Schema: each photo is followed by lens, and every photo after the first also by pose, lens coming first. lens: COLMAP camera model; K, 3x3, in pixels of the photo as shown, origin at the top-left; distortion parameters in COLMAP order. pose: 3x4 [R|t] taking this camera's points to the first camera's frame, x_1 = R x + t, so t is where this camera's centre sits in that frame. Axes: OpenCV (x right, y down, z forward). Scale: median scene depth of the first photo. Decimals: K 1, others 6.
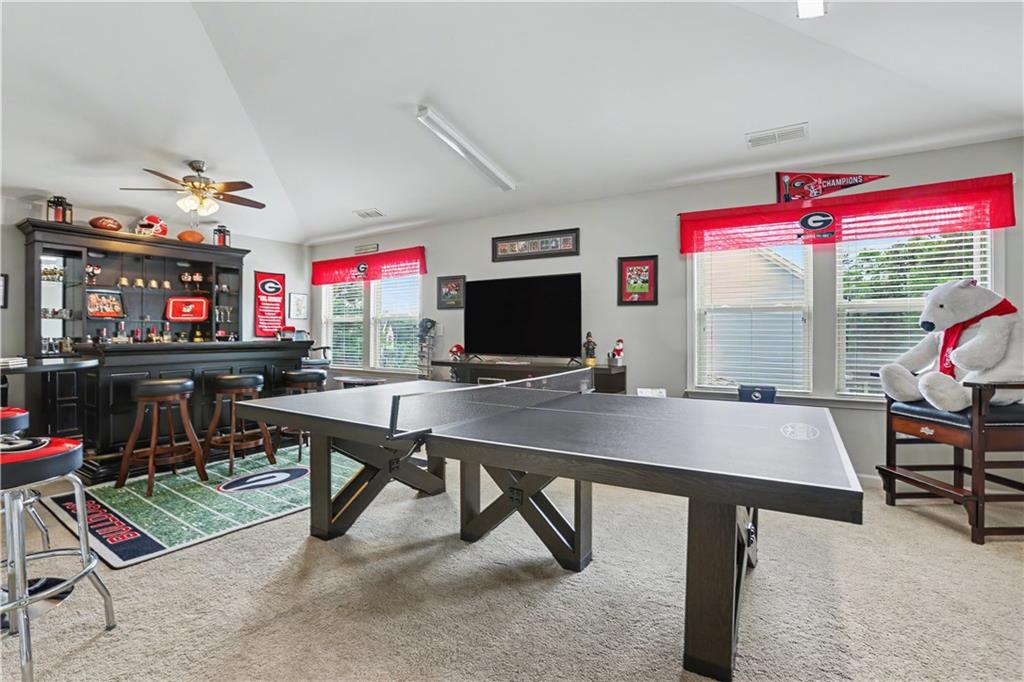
lens RADIAL K [[478.3, 0, 515.3], [0, 478.3, 337.4], [0, 0, 1]] dist [-0.035160, 0.000249]
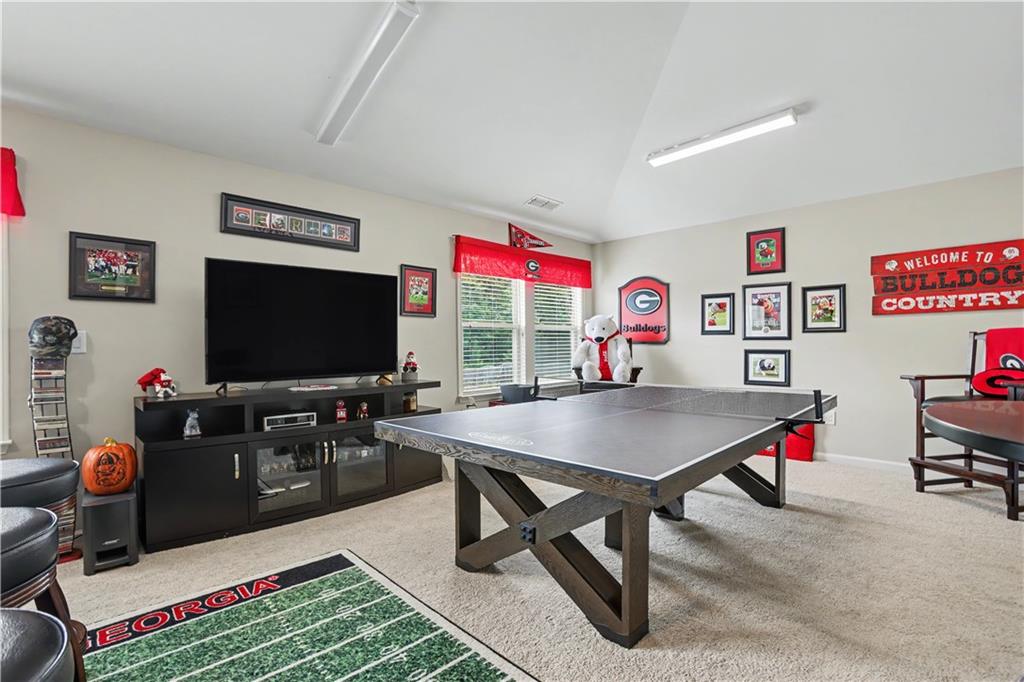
lens RADIAL K [[478.3, 0, 515.3], [0, 478.3, 337.4], [0, 0, 1]] dist [-0.035160, 0.000249]
pose [[0.239409, -0.000273, 0.970919, -0.610287], [0.005087, 0.999987, -0.000973, -0.019917], [-0.970905, 0.005172, 0.239407, 0.533294]]
